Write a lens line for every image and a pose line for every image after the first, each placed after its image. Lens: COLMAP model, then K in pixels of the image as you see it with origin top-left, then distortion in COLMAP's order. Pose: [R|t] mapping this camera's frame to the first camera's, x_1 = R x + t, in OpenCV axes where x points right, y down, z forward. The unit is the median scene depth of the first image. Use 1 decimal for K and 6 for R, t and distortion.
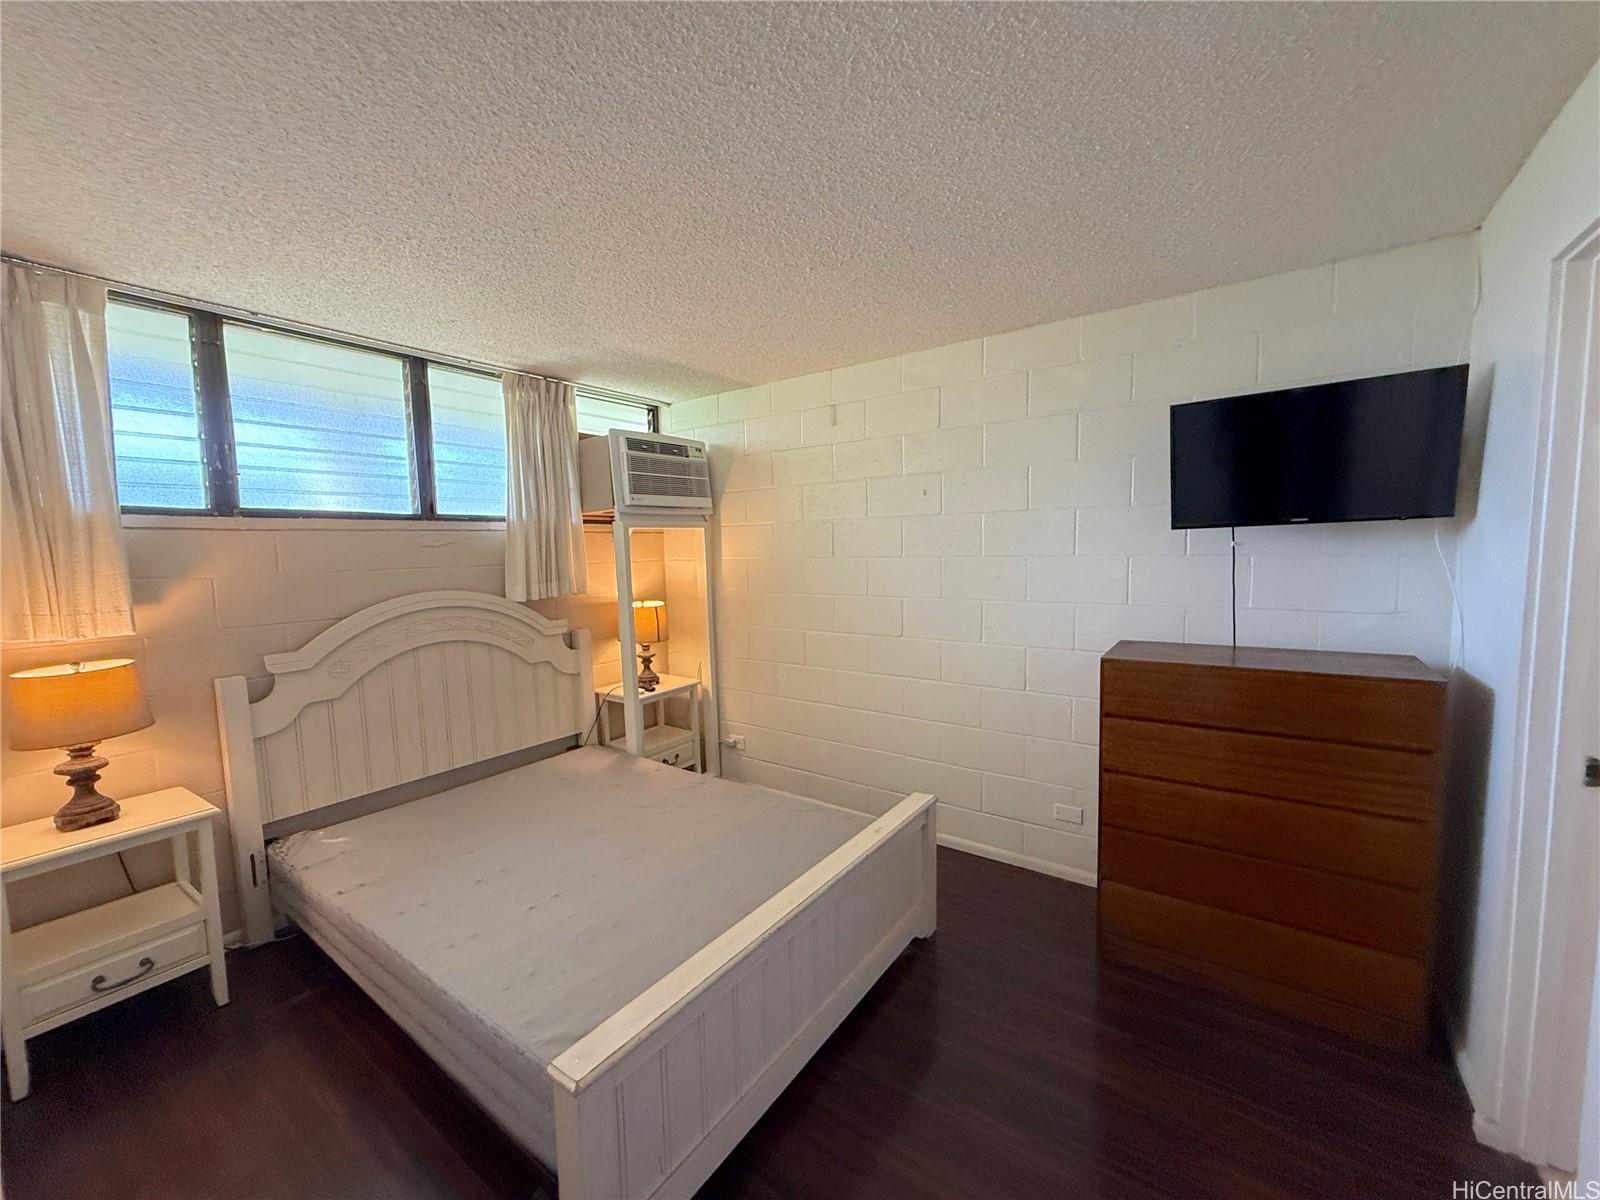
lens RADIAL K [[636.9, 0, 798.9], [0, 636.9, 601.6], [0, 0, 1]] dist [0.000302, -0.000140]
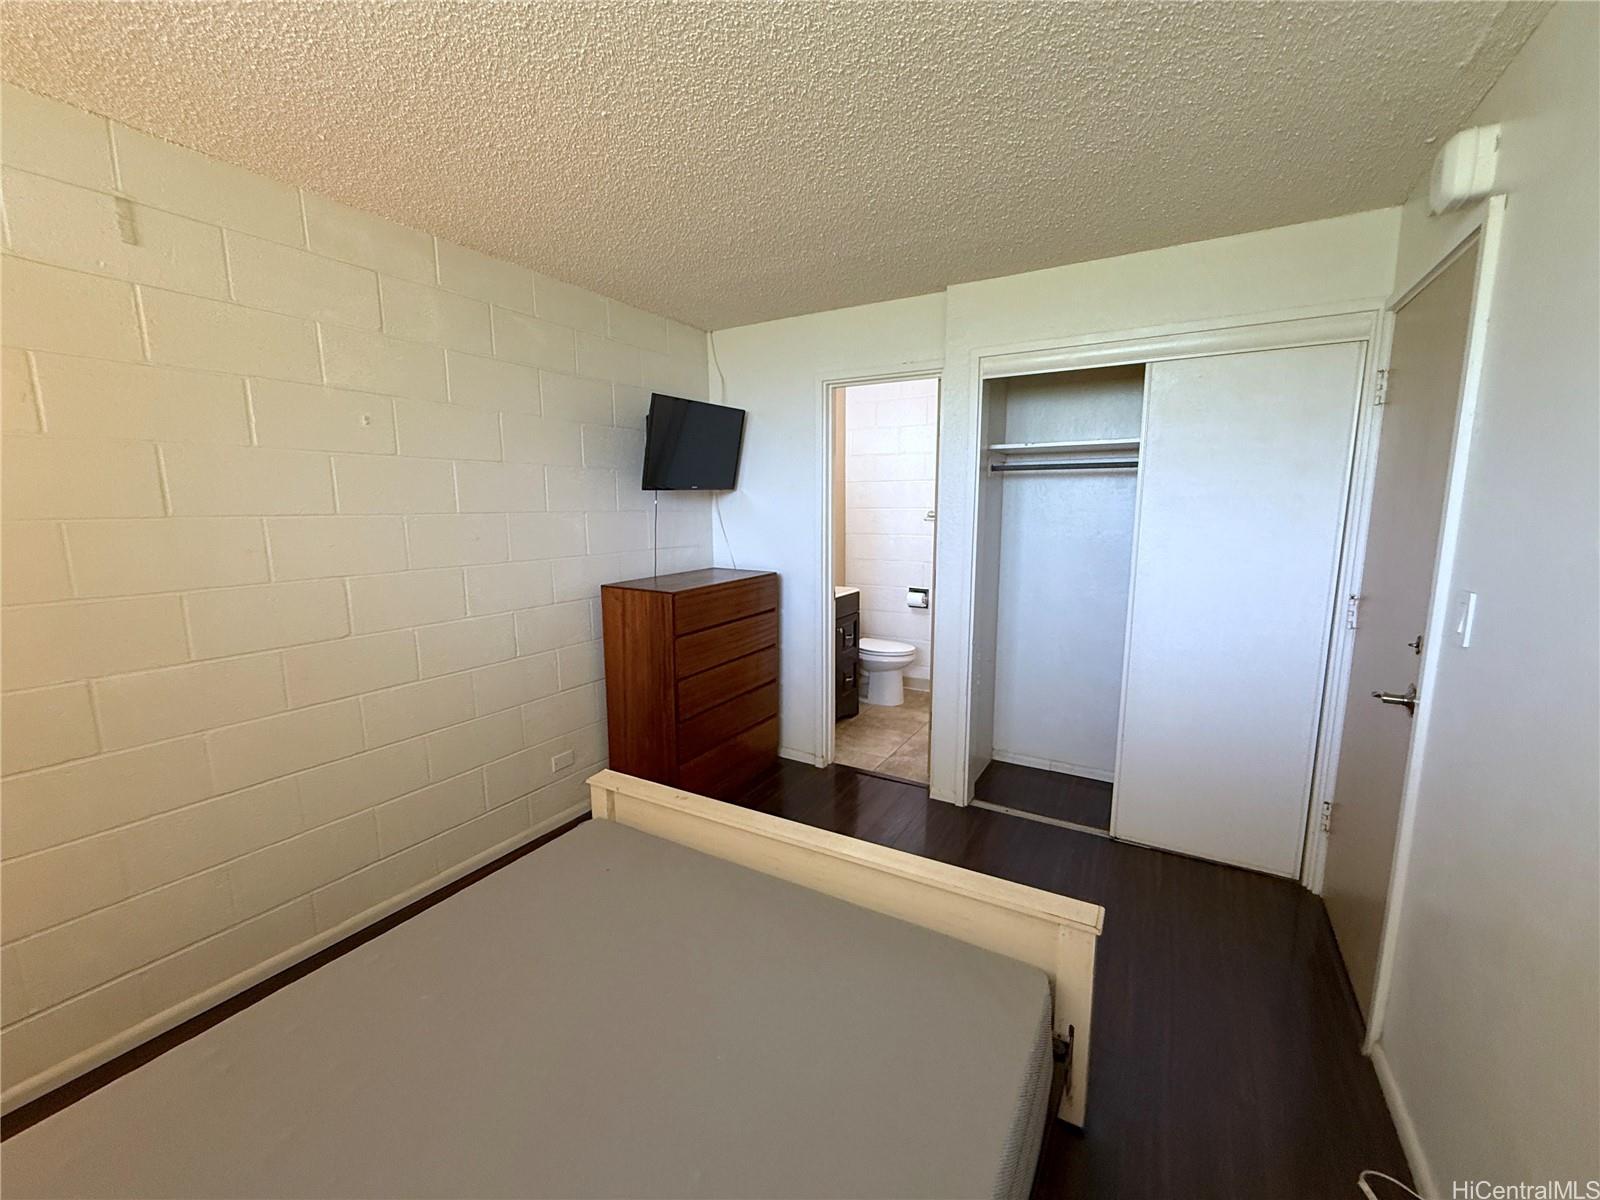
lens RADIAL K [[636.9, 0, 798.9], [0, 636.9, 601.6], [0, 0, 1]] dist [0.000302, -0.000140]
pose [[-0.089034, -0.127465, 0.987839, -0.746006], [0.092423, 0.986441, 0.135615, -0.037359], [-0.991731, 0.103373, -0.076047, 0.822246]]
